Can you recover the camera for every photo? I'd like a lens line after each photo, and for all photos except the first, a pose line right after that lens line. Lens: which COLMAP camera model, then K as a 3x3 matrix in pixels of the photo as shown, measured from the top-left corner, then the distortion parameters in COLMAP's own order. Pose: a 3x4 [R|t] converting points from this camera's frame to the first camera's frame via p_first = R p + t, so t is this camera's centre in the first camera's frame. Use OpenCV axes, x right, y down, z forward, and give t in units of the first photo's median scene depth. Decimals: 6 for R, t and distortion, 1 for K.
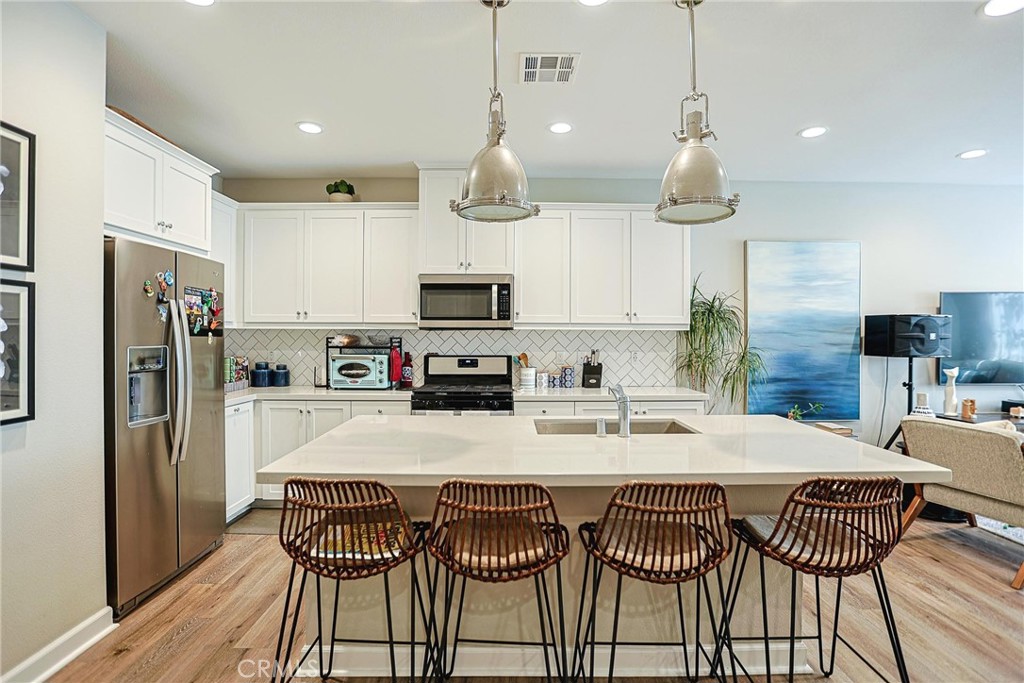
lens RADIAL K [[493.3, 0, 493.6], [0, 493.3, 337.9], [0, 0, 1]] dist [-0.029657, 0.009008]
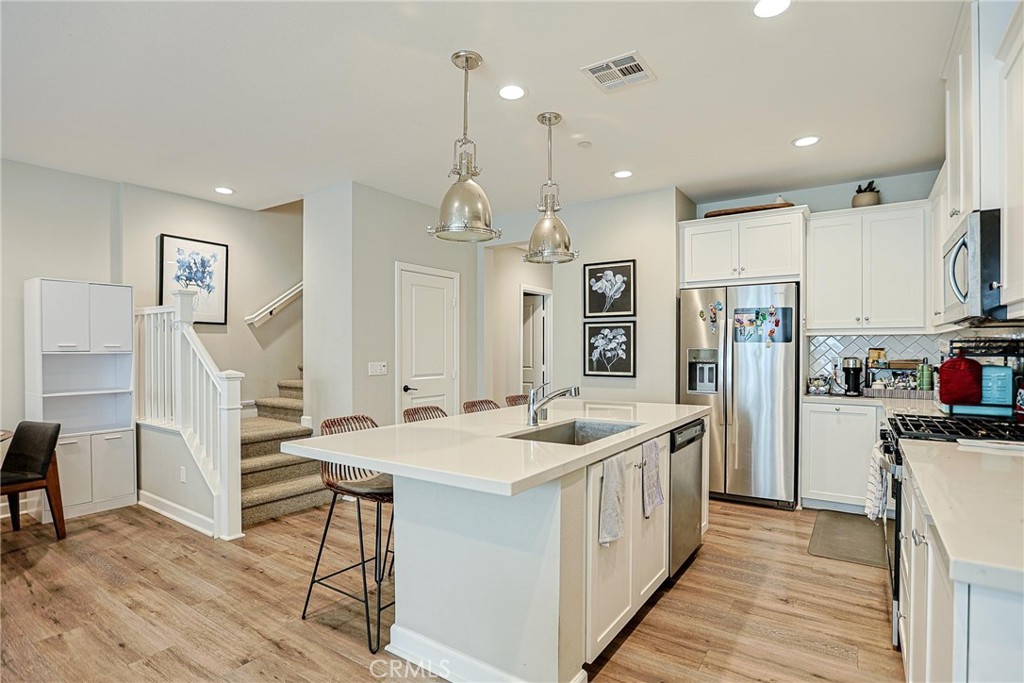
lens RADIAL K [[496.1, 0, 507.4], [0, 496.1, 352.3], [0, 0, 1]] dist [-0.023230, 0.008787]
pose [[-0.525999, 0.005579, -0.850467, 0.677232], [-0.002527, 0.999964, 0.008123, 0.010878], [0.850482, 0.006422, -0.525965, 0.803671]]
